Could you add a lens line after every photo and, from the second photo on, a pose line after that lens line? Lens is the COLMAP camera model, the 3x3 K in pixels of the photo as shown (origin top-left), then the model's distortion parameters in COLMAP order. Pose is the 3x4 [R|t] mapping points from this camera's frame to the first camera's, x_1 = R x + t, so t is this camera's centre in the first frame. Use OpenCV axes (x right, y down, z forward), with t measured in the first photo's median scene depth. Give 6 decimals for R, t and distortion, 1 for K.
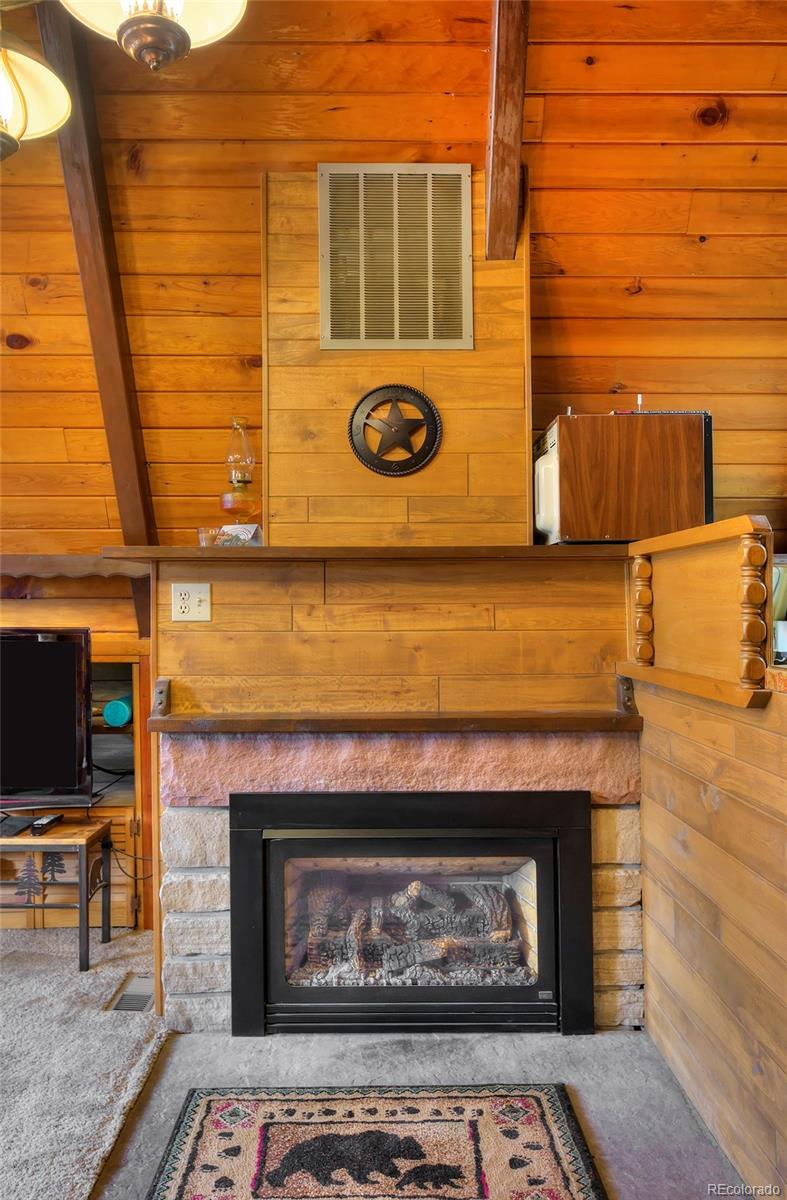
lens RADIAL K [[888.8, 0, 389.7], [0, 888.8, 596.3], [0, 0, 1]] dist [0.001538, -0.001116]
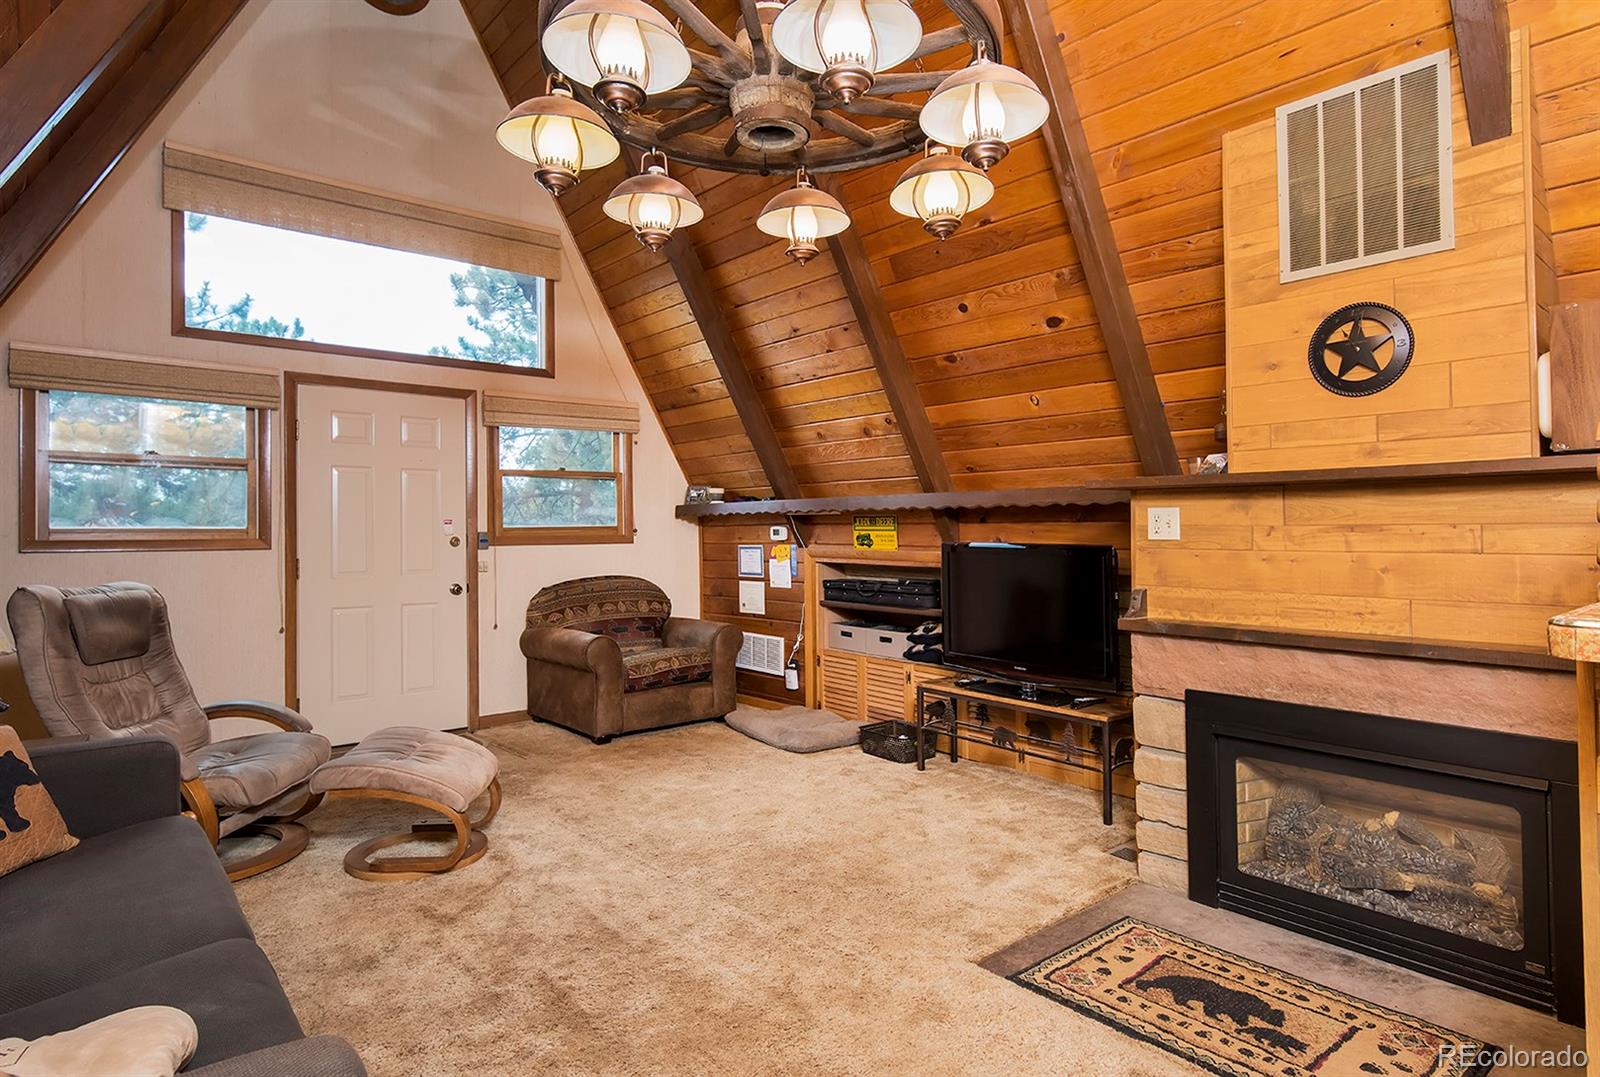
lens RADIAL K [[895.3, 0, 802.4], [0, 895.3, 523.6], [0, 0, 1]] dist [0.002456, 0.000377]
pose [[0.633360, -0.005063, -0.773841, 0.403599], [0.010334, 0.999945, 0.001916, -0.000981], [0.773789, -0.009210, 0.633377, -0.120753]]
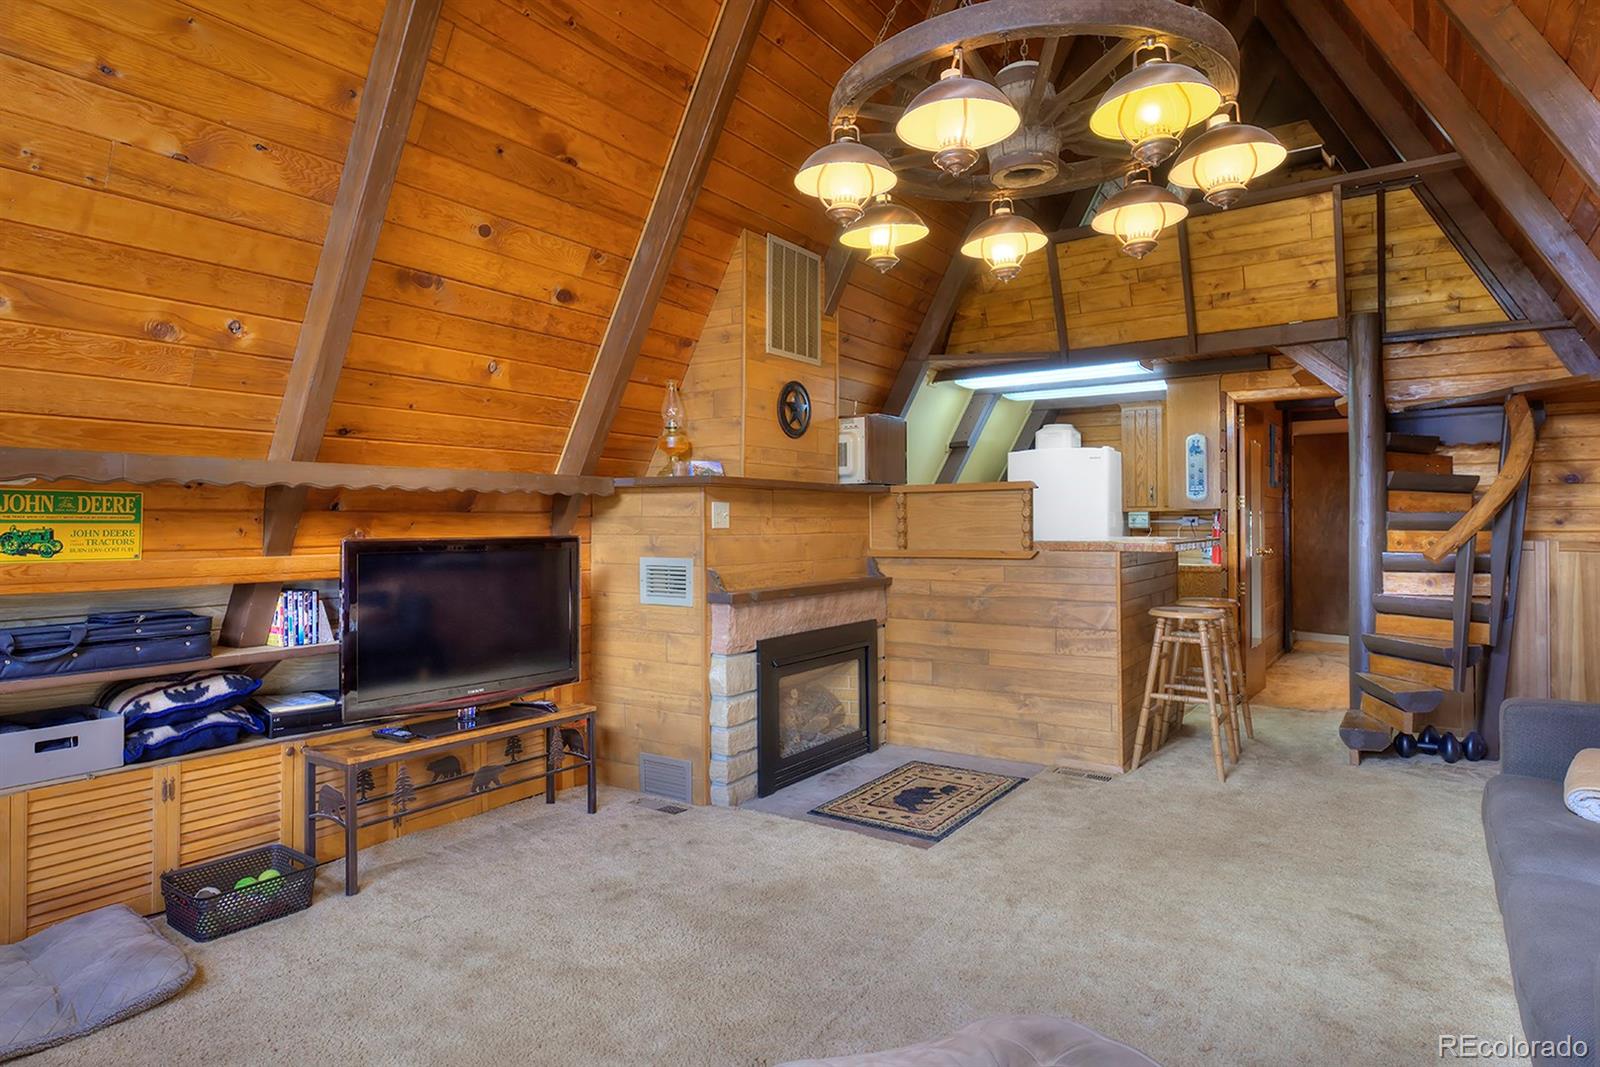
lens RADIAL K [[904.3, 0, 802.1], [0, 904.3, 520.0], [0, 0, 1]] dist [-0.003099, -0.000635]
pose [[0.573557, 0.002179, 0.819162, -1.400047], [-0.003093, 0.999995, -0.000495, 0.015236], [-0.819160, -0.002250, 0.573561, 0.048922]]
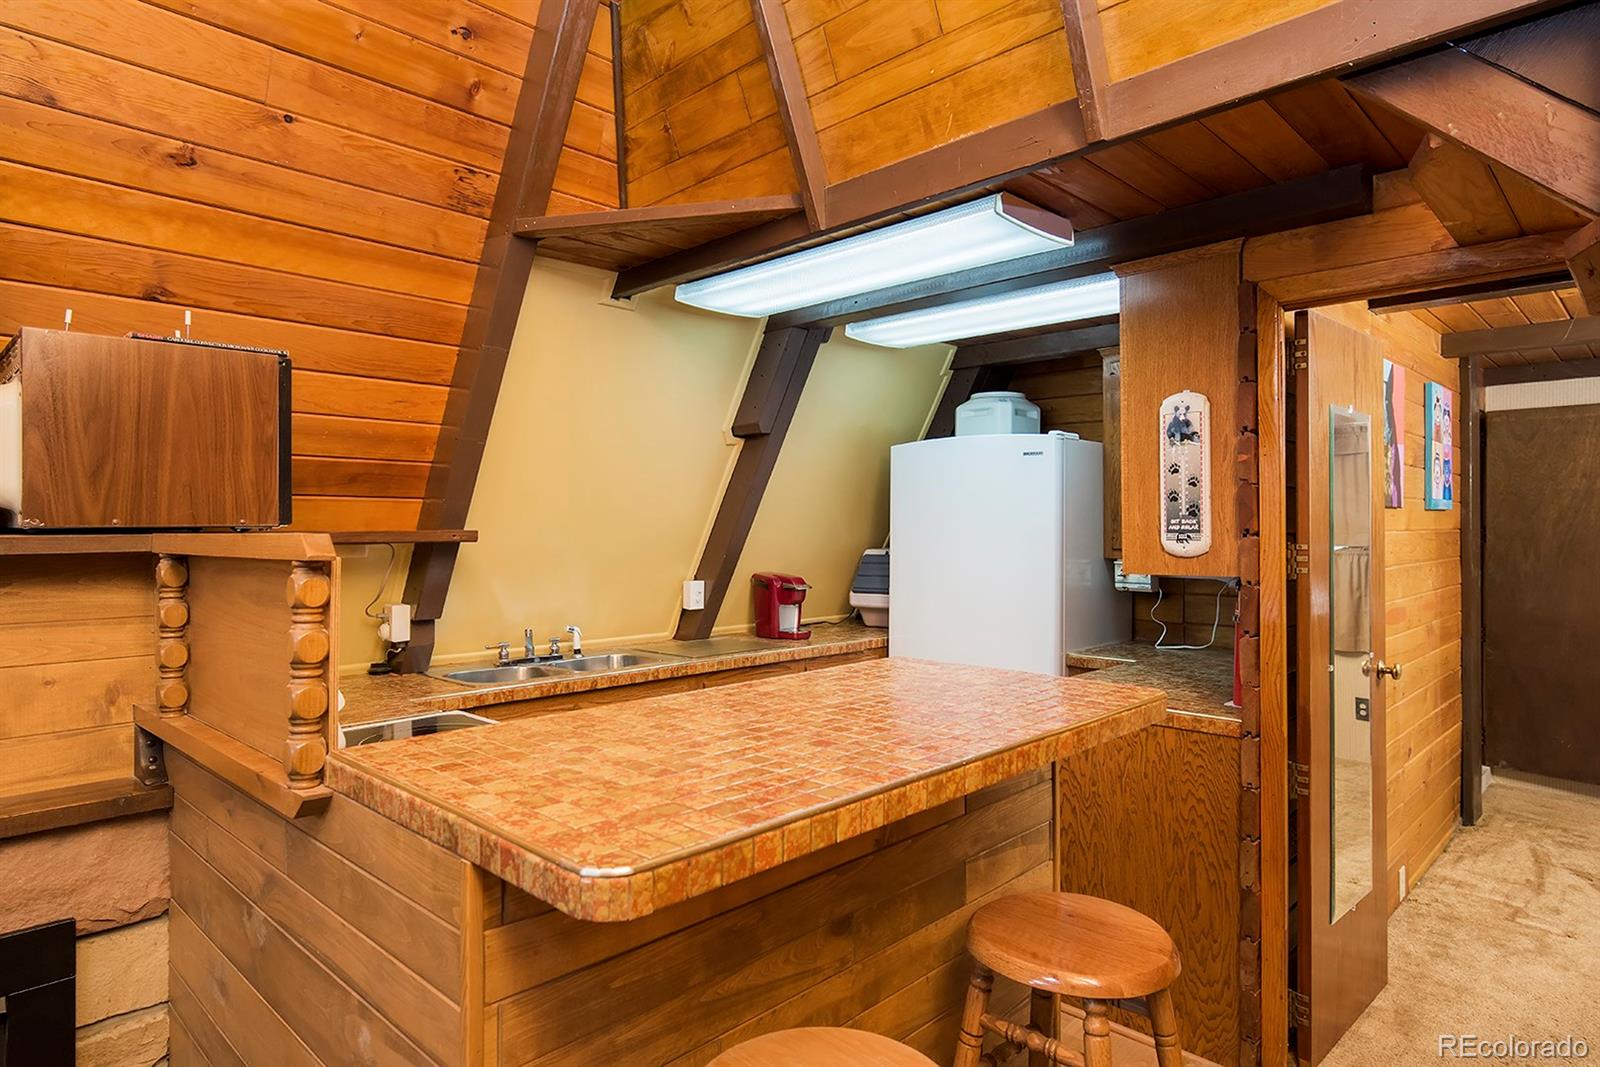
lens RADIAL K [[929.0, 0, 802.7], [0, 929.0, 523.0], [0, 0, 1]] dist [0.001026, 0.000969]
pose [[0.702195, 0.005325, 0.711965, 0.107889], [-0.010606, 0.999939, 0.002983, -0.071821], [-0.711906, -0.009646, 0.702209, 0.143451]]
